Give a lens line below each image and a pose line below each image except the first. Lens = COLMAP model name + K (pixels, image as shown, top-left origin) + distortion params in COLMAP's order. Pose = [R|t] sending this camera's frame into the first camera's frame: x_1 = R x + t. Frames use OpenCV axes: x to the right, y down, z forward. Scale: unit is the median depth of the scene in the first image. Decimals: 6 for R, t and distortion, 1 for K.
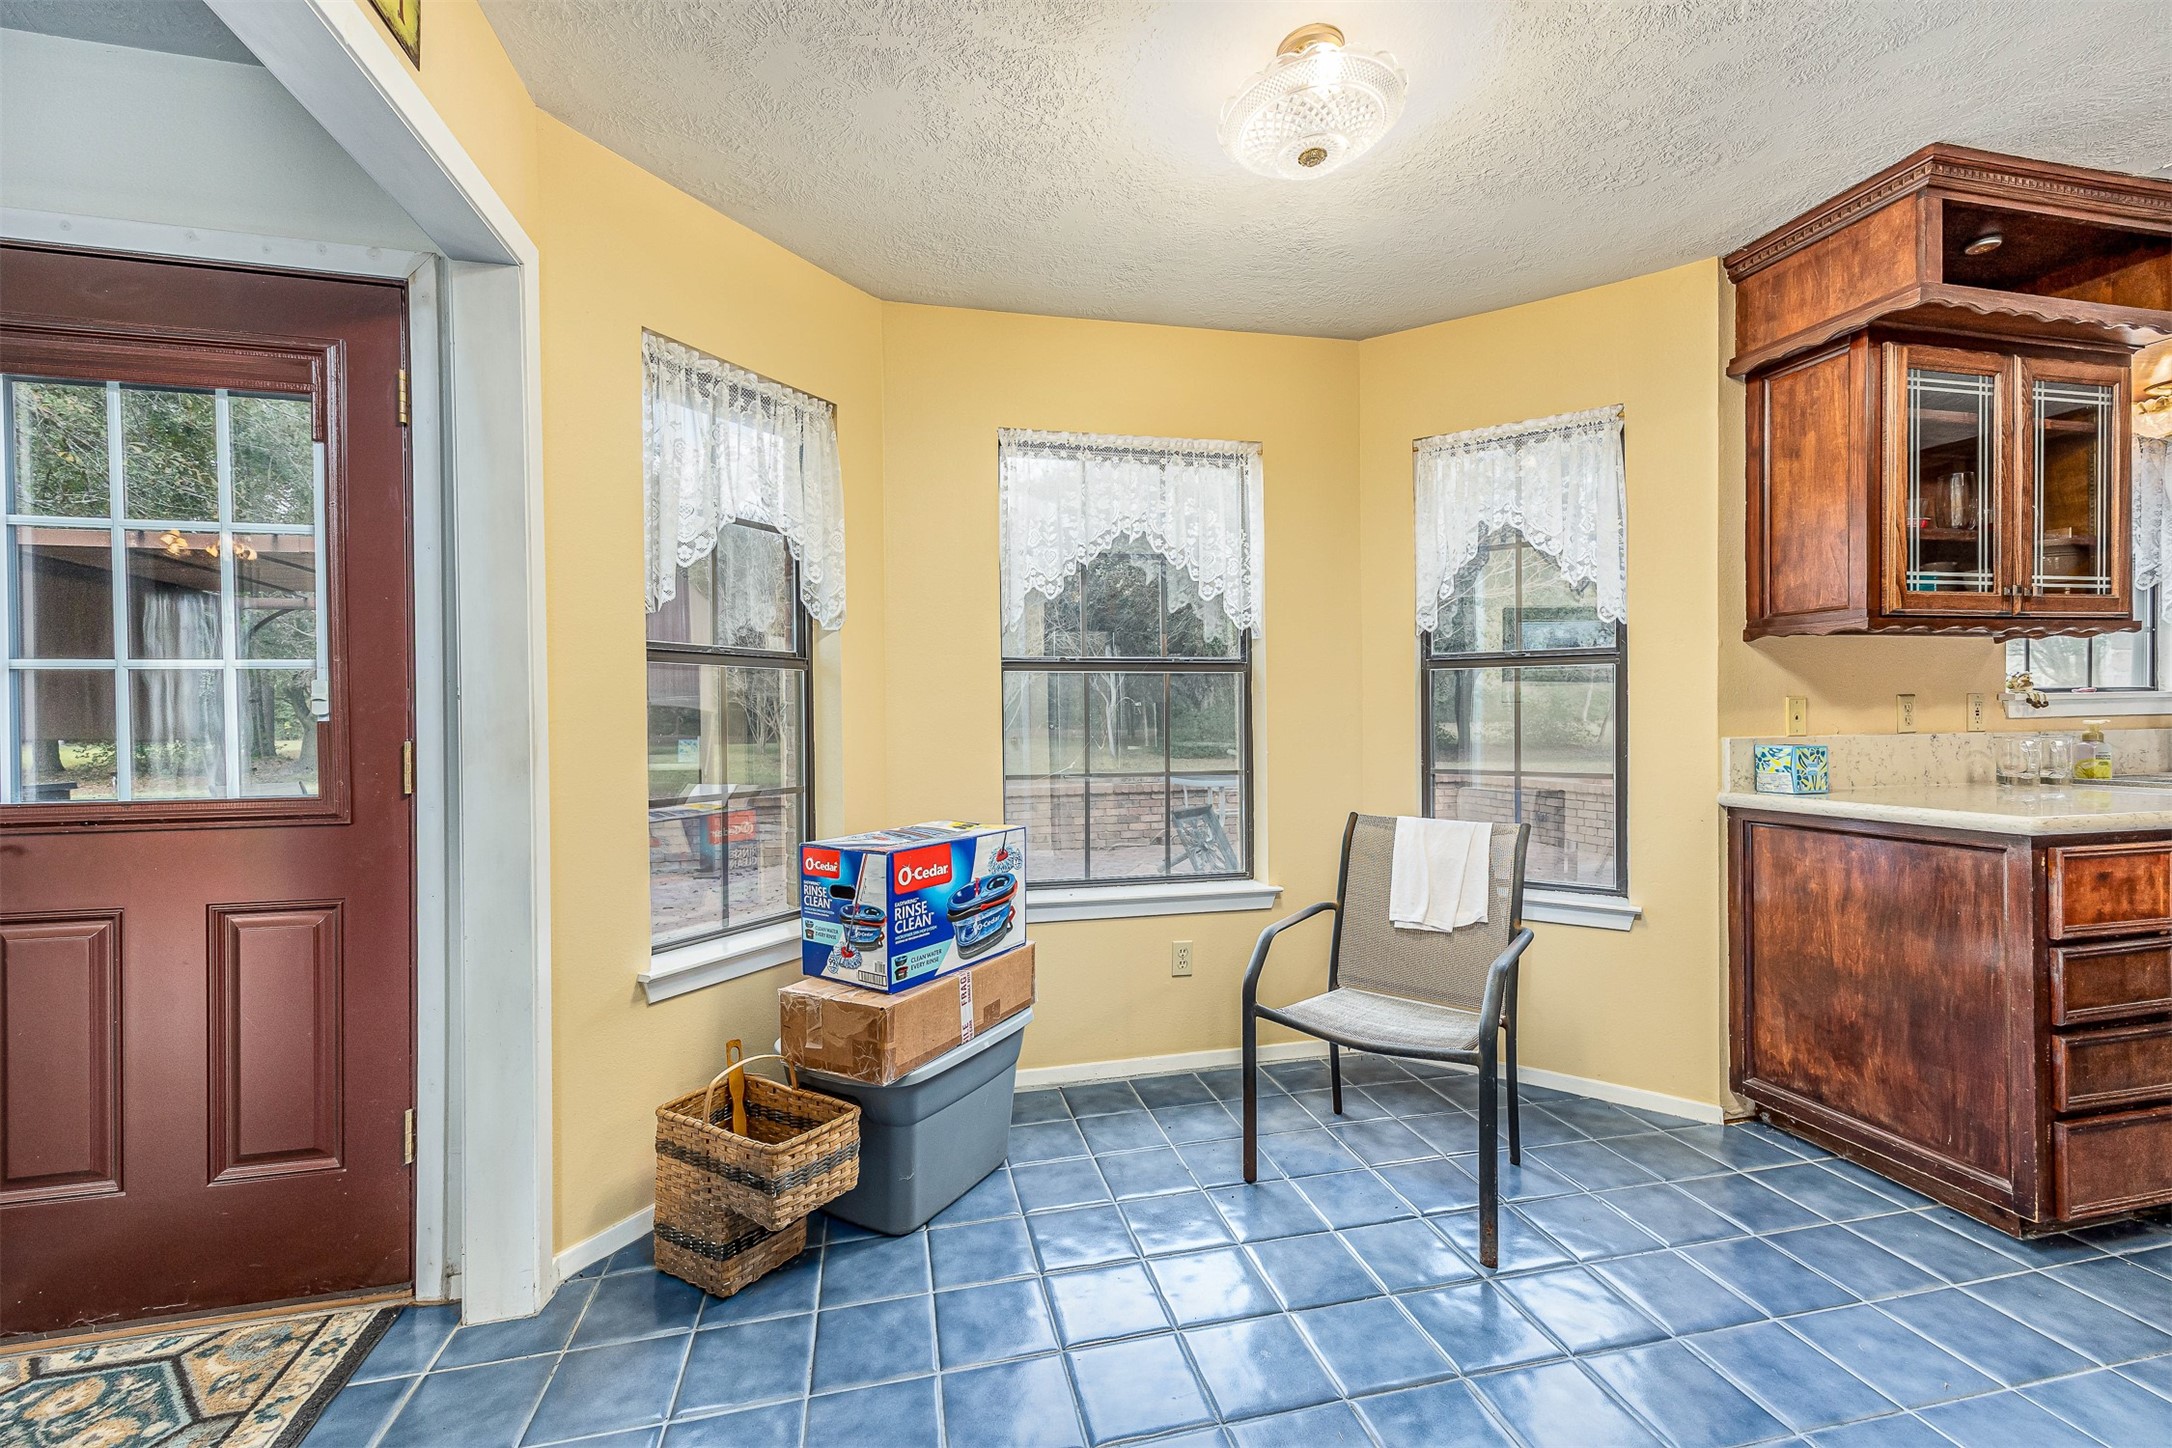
lens RADIAL K [[885.1, 0, 1083.8], [0, 885.1, 719.5], [0, 0, 1]] dist [0.009500, -0.000010]
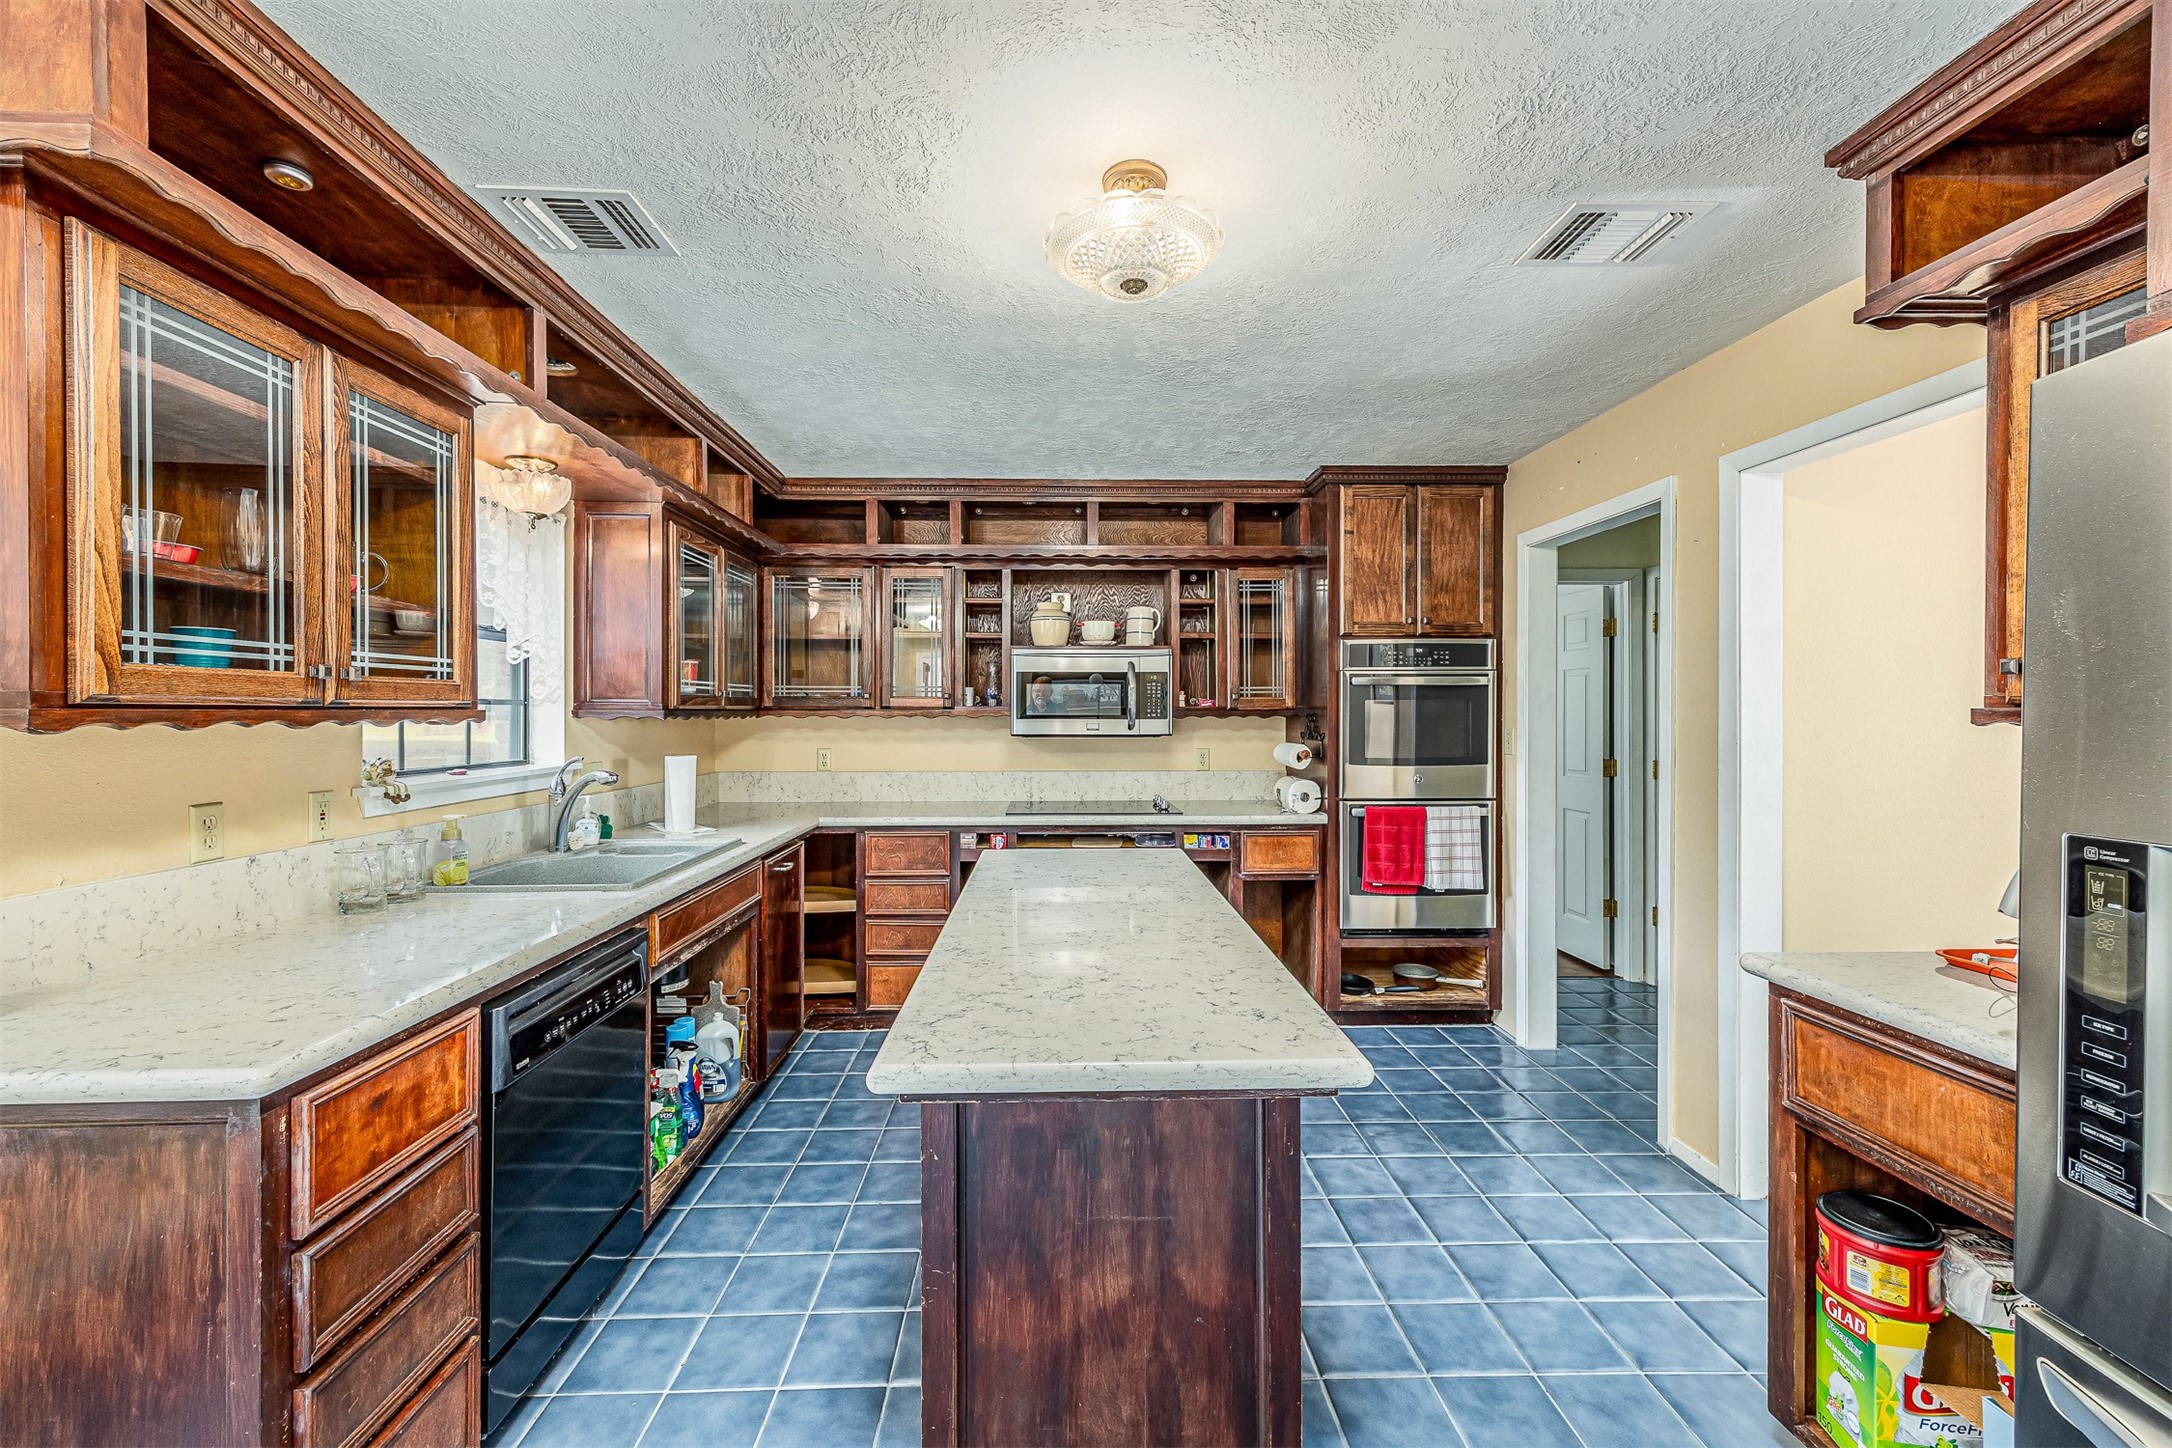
lens RADIAL K [[885.1, 0, 1081.0], [0, 885.1, 725.9], [0, 0, 1]] dist [0.009500, -0.000010]
pose [[0.195627, 0.000659, 0.980678, 0.466952], [0.000539, 1.000000, -0.000779, -0.101875], [-0.980678, 0.000681, 0.195626, 0.267094]]
